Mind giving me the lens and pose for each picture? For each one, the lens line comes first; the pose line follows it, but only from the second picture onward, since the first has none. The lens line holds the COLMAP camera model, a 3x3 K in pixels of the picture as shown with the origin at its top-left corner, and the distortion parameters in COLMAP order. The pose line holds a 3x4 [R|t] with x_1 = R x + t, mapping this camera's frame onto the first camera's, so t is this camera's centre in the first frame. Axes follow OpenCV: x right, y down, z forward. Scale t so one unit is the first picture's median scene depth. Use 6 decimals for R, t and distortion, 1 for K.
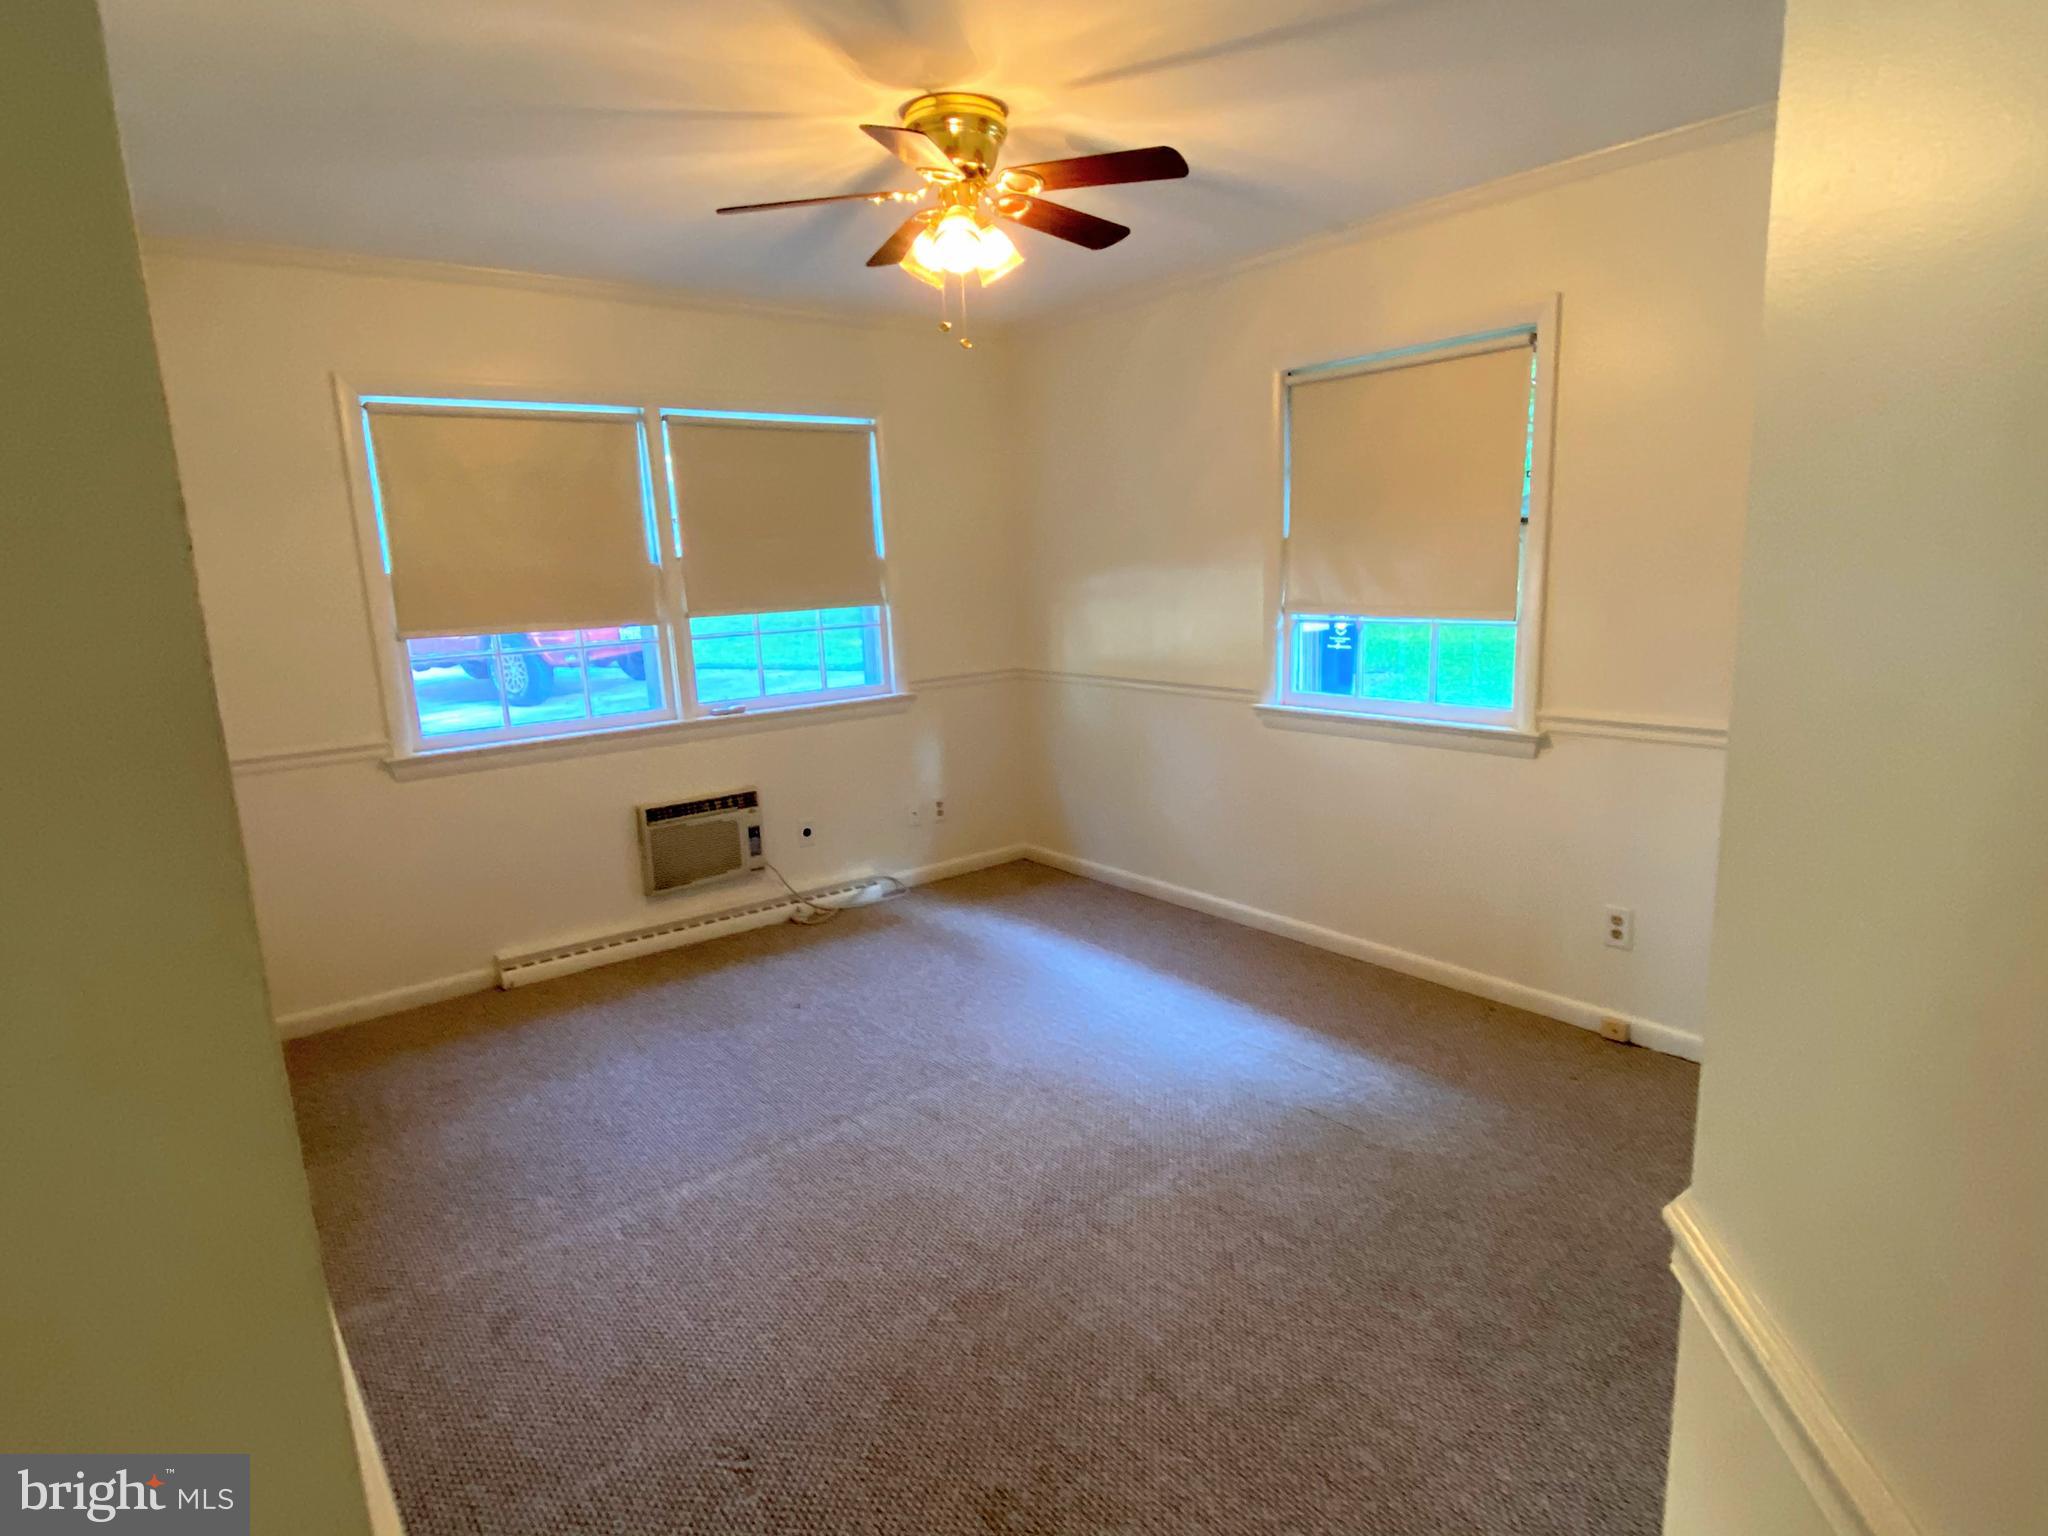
lens RADIAL K [[1128.5, 0, 1024.0], [0, 1128.5, 768.0], [0, 0, 1]] dist [0.070293, -0.076301]
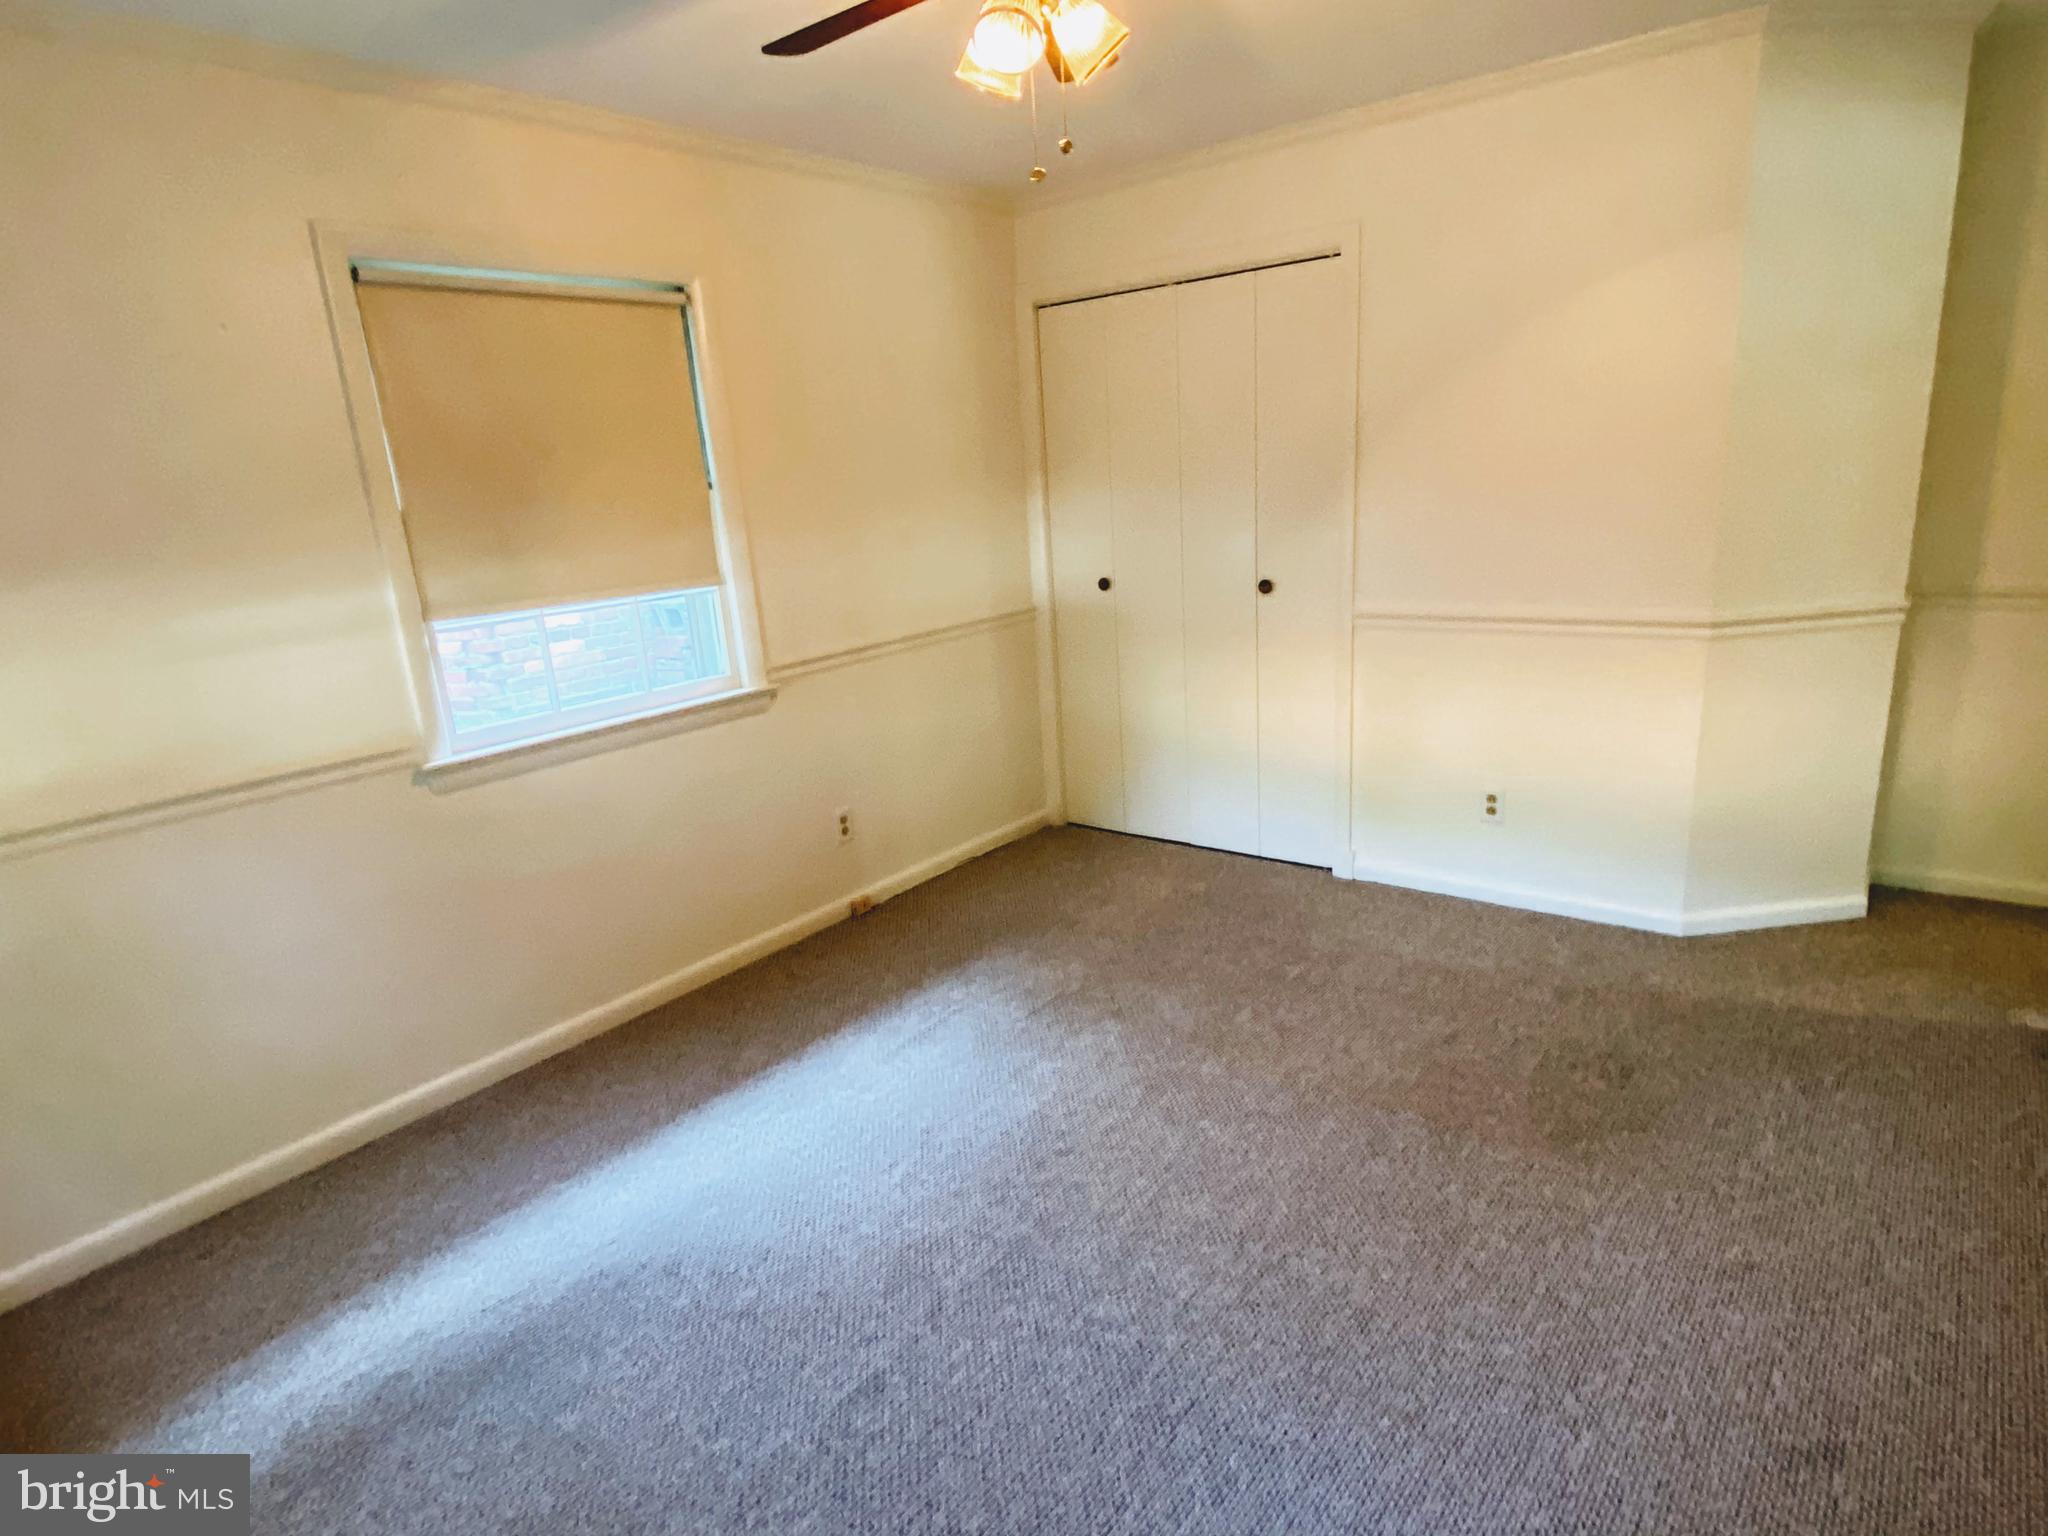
lens RADIAL K [[1128.5, 0, 1024.0], [0, 1128.5, 768.0], [0, 0, 1]] dist [0.070293, -0.076301]
pose [[-0.233000, -0.192003, 0.953334, -0.633601], [0.261697, 0.931773, 0.251621, -0.163424], [-0.936603, 0.308113, -0.166857, 0.979703]]
